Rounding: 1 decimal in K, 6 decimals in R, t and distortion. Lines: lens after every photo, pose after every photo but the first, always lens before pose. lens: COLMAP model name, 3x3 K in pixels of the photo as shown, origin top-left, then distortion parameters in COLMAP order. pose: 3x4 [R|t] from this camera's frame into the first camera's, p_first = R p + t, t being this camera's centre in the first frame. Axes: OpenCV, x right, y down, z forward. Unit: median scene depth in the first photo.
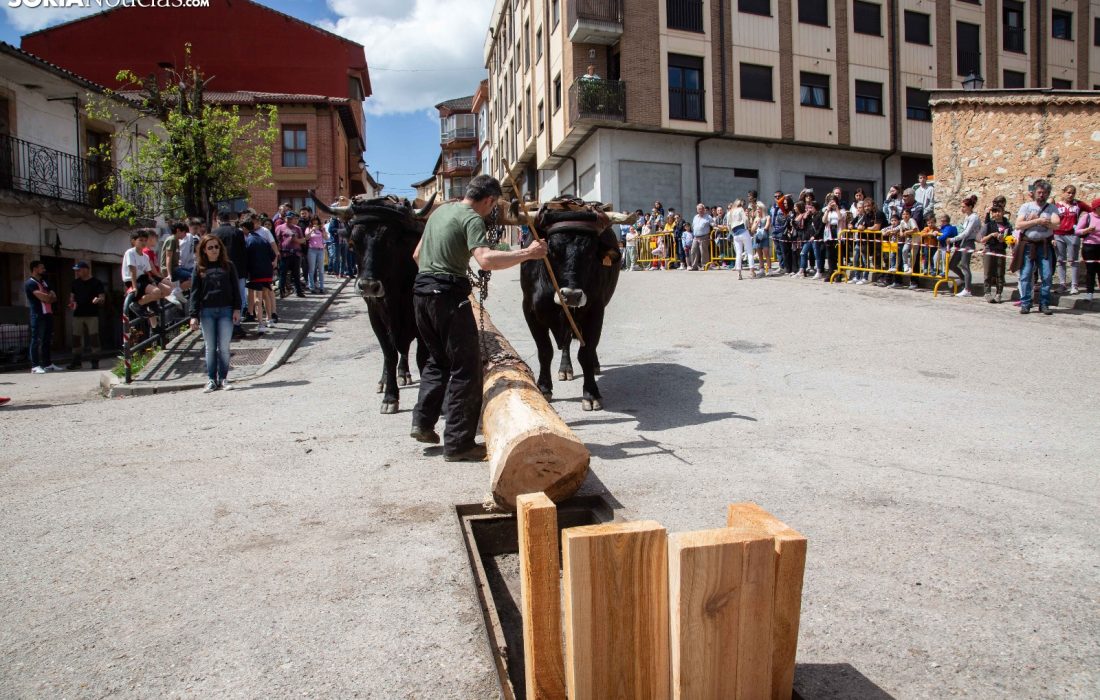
lens RADIAL K [[760.4, 0, 555.9], [0, 760.4, 356.0], [0, 0, 1]] dist [-0.120614, 0.062631]
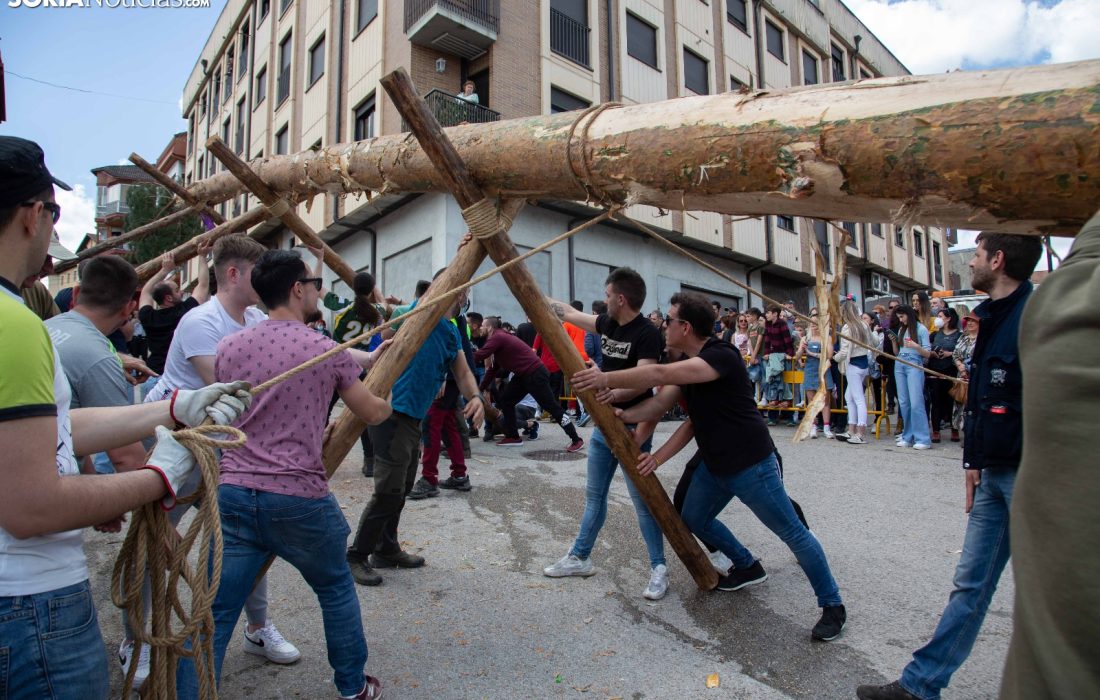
lens RADIAL K [[760.4, 0, 555.9], [0, 760.4, 356.0], [0, 0, 1]] dist [-0.120614, 0.062631]
pose [[0.903014, 0.045505, 0.427194, -0.114267], [0.018365, 0.989377, -0.144210, -0.064922], [-0.429218, 0.138070, 0.892585, 0.403372]]
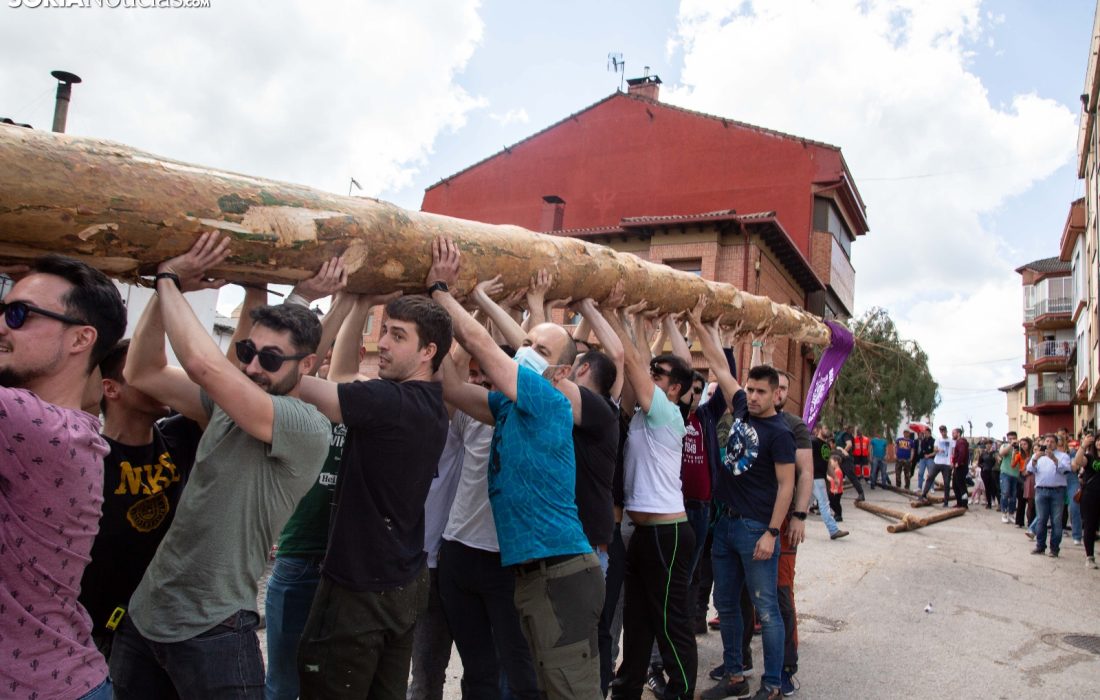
lens RADIAL K [[841.6, 0, 550.0], [0, 841.6, 350.0], [0, 0, 1]] dist [-0.049450, 0.002439]
pose [[0.764204, -0.017415, -0.644740, 0.004188], [-0.156518, 0.964747, -0.211579, -0.104157], [0.625695, 0.262603, 0.734537, 0.577601]]
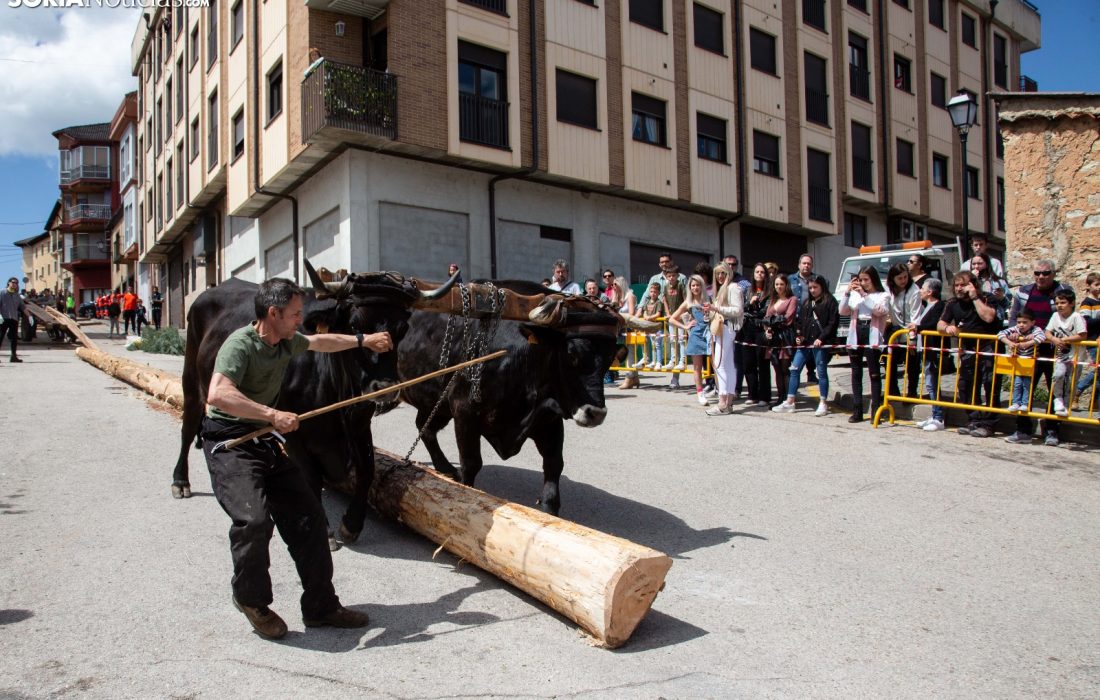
lens RADIAL K [[903.4, 0, 448.1], [0, 903.4, 431.9], [0, 0, 1]] dist [-0.120915, 0.064393]
pose [[0.963358, -0.002352, 0.268210, -0.058708], [0.010657, 0.999508, -0.029513, -0.044157], [-0.268009, 0.031290, 0.962908, 0.263415]]
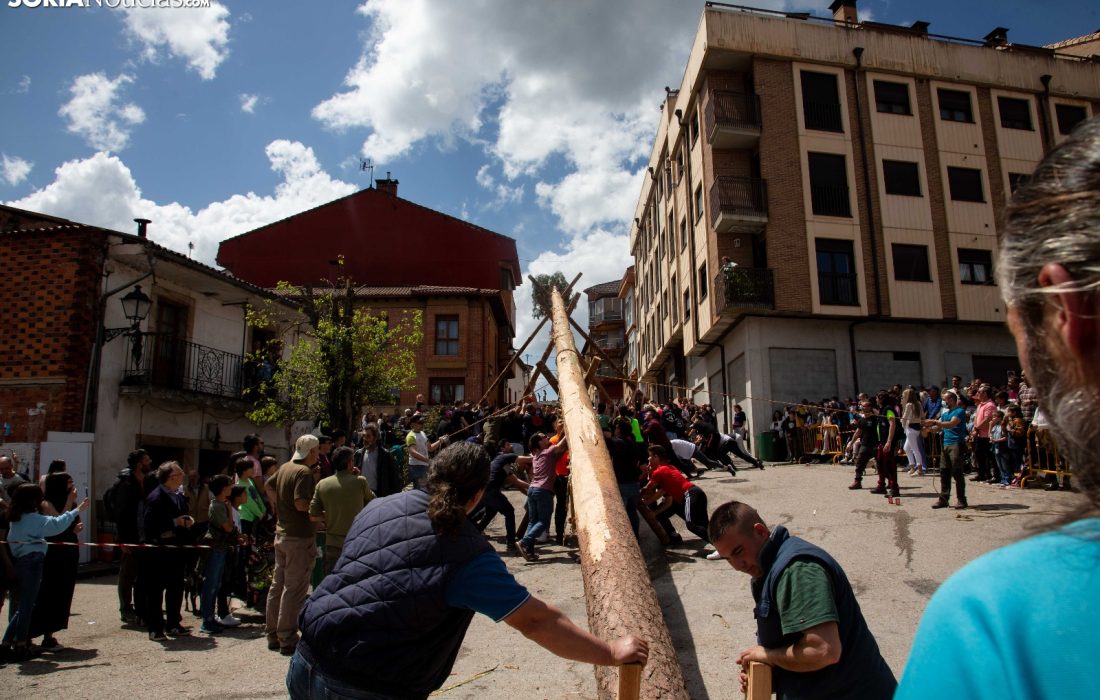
lens RADIAL K [[760.4, 0, 555.9], [0, 760.4, 356.0], [0, 0, 1]] dist [-0.120614, 0.062631]
pose [[0.981371, -0.020051, -0.191075, 0.000298], [-0.024027, 0.973922, -0.225607, -0.024398], [0.190616, 0.225995, 0.955297, 0.027651]]
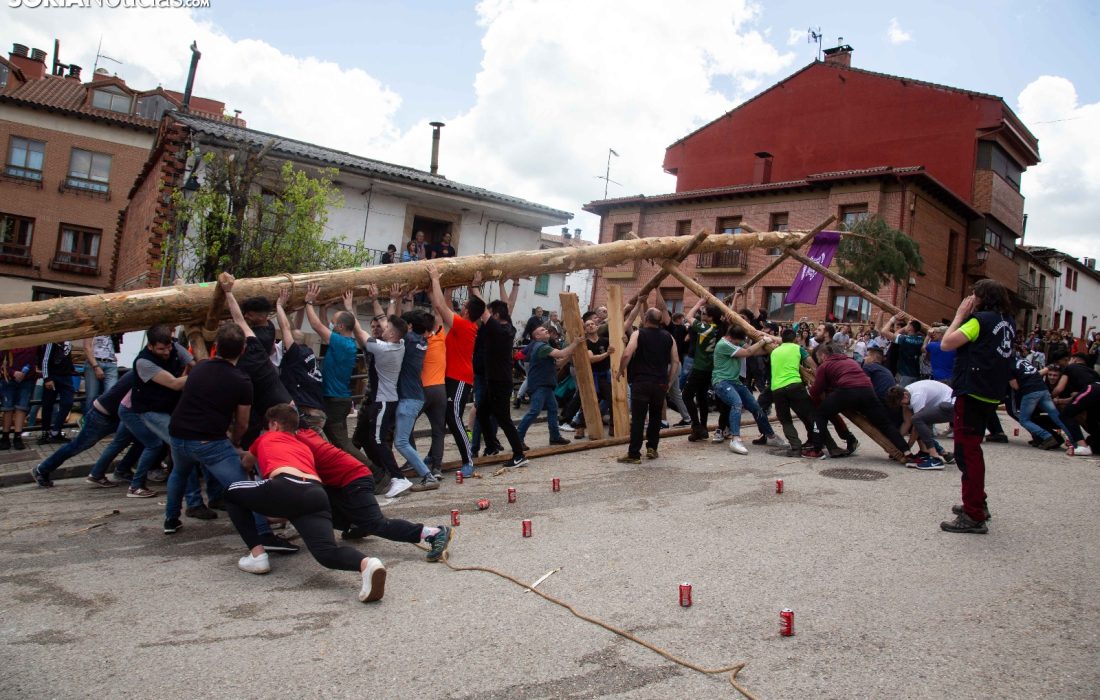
lens RADIAL K [[760.4, 0, 555.9], [0, 760.4, 356.0], [0, 0, 1]] dist [-0.120614, 0.062631]
pose [[0.529538, 0.058627, -0.846258, 0.211576], [-0.173476, 0.984010, -0.040381, -0.082253], [0.830359, 0.168189, 0.531241, 0.428211]]
